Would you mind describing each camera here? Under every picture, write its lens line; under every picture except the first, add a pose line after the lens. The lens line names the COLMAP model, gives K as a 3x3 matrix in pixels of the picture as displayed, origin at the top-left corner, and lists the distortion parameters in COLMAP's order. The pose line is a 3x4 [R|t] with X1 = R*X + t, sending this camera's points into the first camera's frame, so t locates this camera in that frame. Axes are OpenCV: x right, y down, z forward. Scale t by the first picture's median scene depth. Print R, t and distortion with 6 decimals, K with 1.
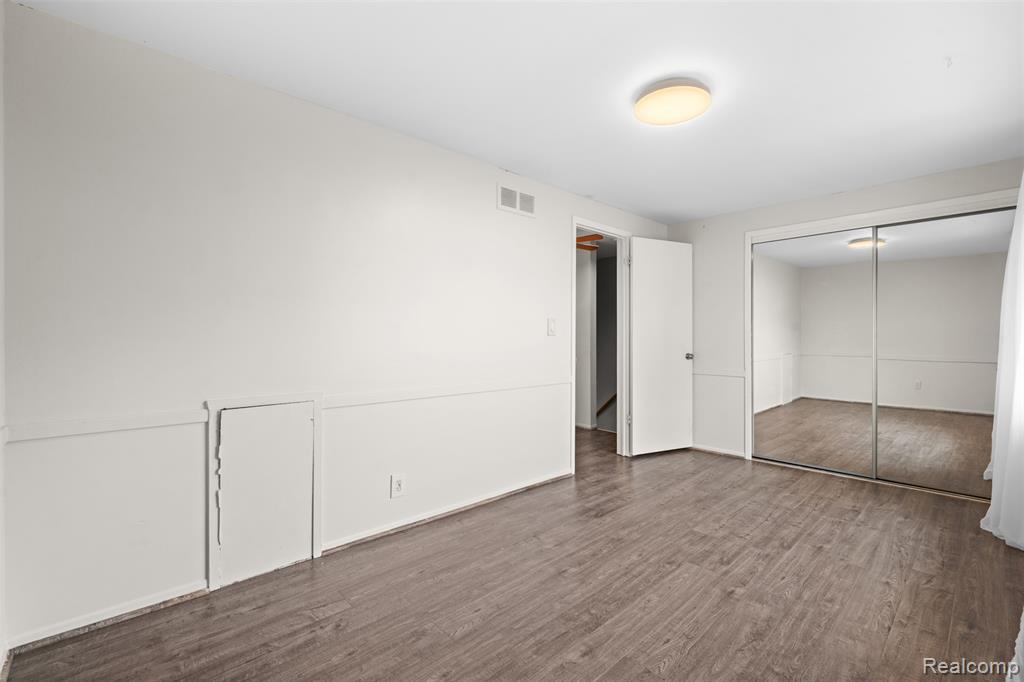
lens RADIAL K [[450.6, 0, 514.1], [0, 450.6, 336.0], [0, 0, 1]] dist [-0.002336, -0.000088]
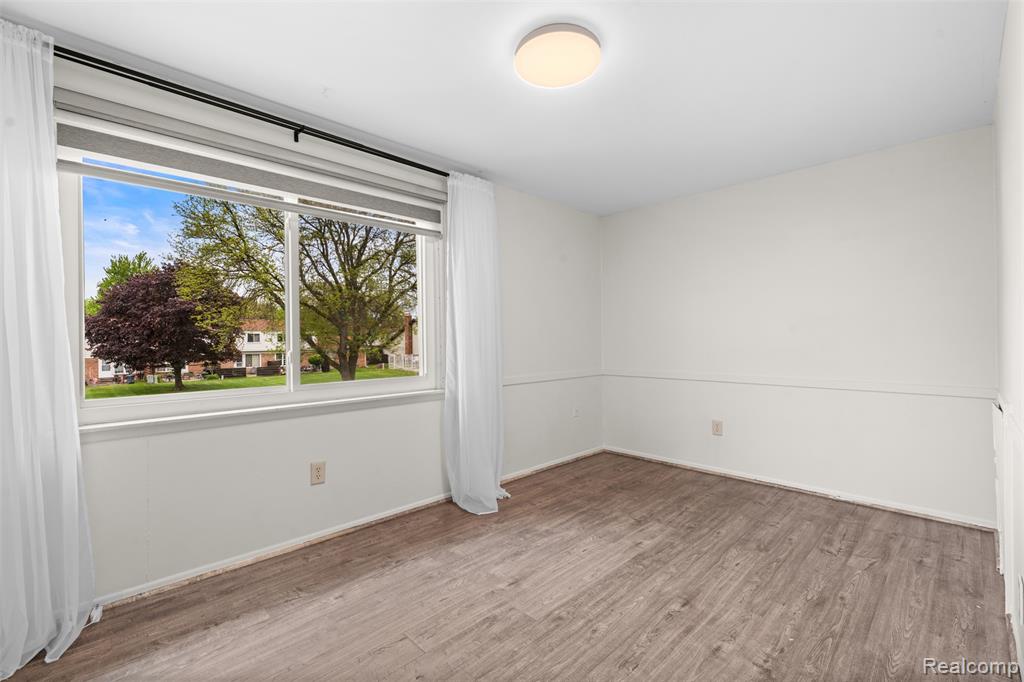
lens RADIAL K [[447.7, 0, 515.5], [0, 447.7, 337.7], [0, 0, 1]] dist [-0.000052, 0.000321]
pose [[-0.999507, 0.007009, -0.030610, 0.490525], [0.007112, 0.999969, -0.003275, 0.008875], [0.030586, -0.003491, -0.999526, 1.980790]]
